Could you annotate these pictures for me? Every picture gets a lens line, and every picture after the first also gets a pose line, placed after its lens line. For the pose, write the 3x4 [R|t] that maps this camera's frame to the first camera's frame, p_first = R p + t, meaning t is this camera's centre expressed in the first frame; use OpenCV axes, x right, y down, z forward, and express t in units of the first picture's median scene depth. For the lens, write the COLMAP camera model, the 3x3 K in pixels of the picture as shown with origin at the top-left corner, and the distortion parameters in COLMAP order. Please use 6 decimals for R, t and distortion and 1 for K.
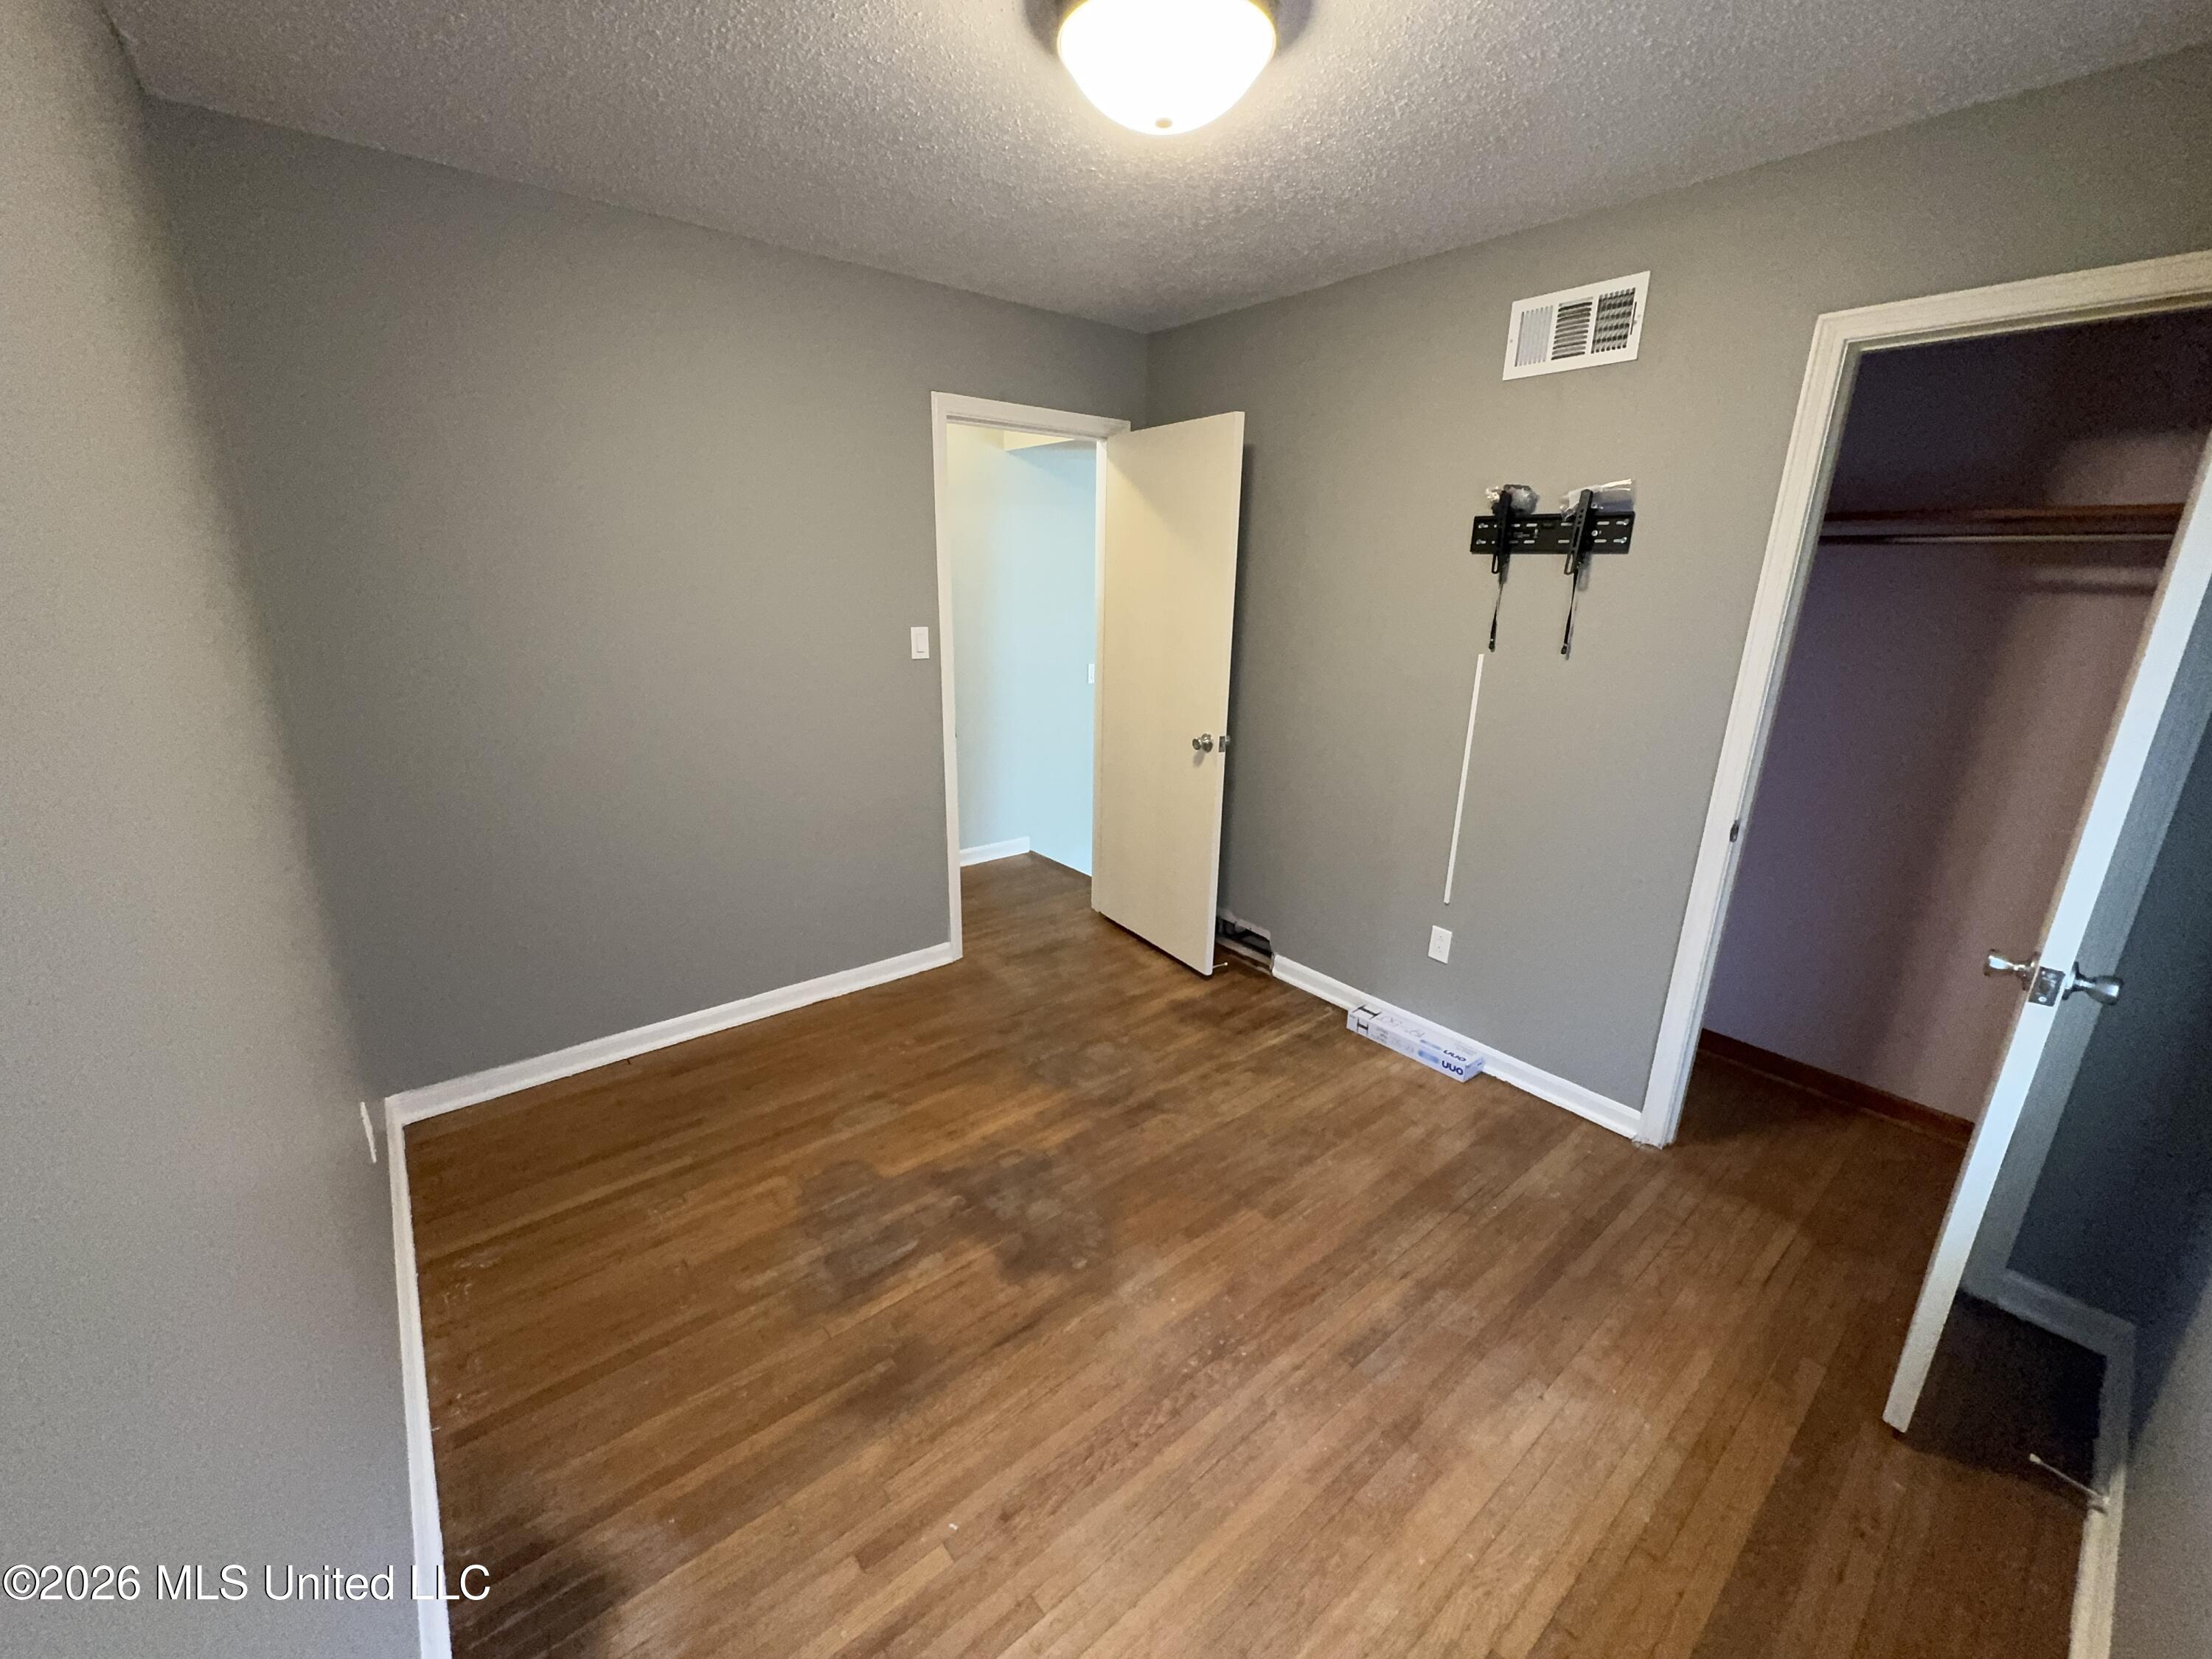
lens RADIAL K [[876.4, 0, 1104.5], [0, 876.4, 826.9], [0, 0, 1]] dist [0.000730, -0.000285]
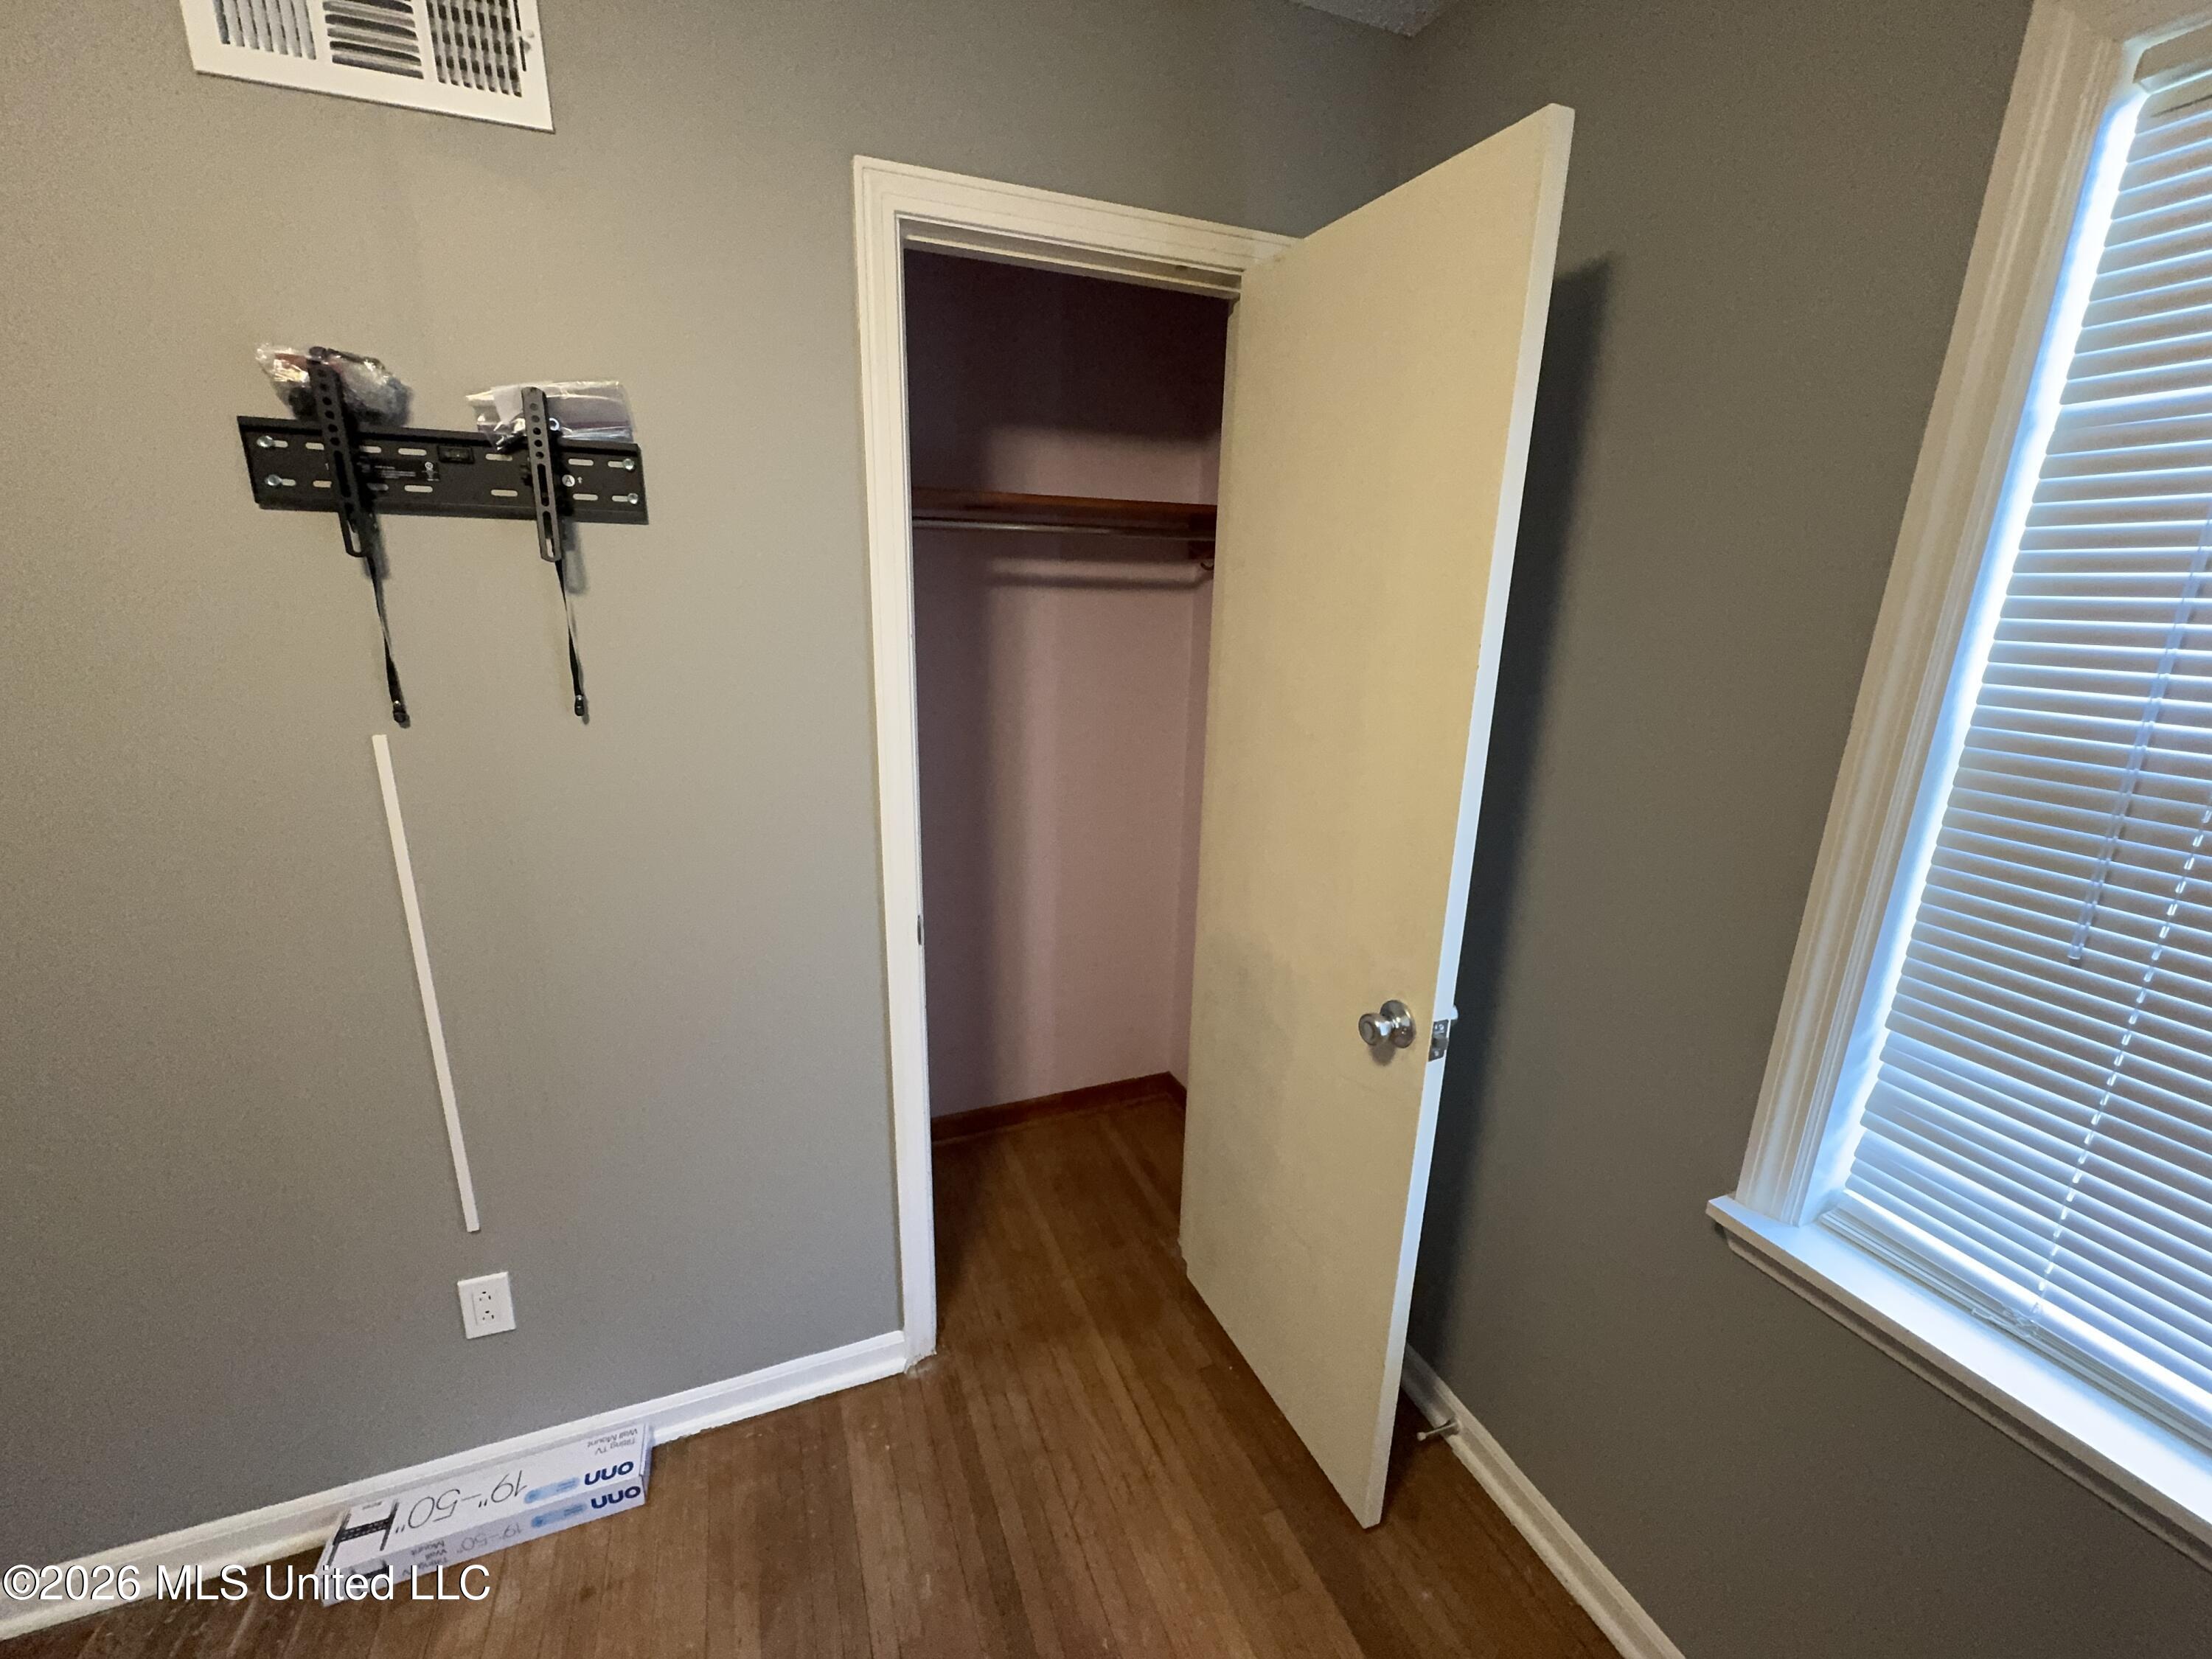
lens RADIAL K [[876.4, 0, 1098.0], [0, 876.4, 824.1], [0, 0, 1]] dist [0.000730, -0.000285]
pose [[0.302015, -0.265055, 0.915714, 0.140328], [0.254239, 0.948174, 0.190599, -0.177523], [-0.918776, 0.175247, 0.353750, 0.616804]]
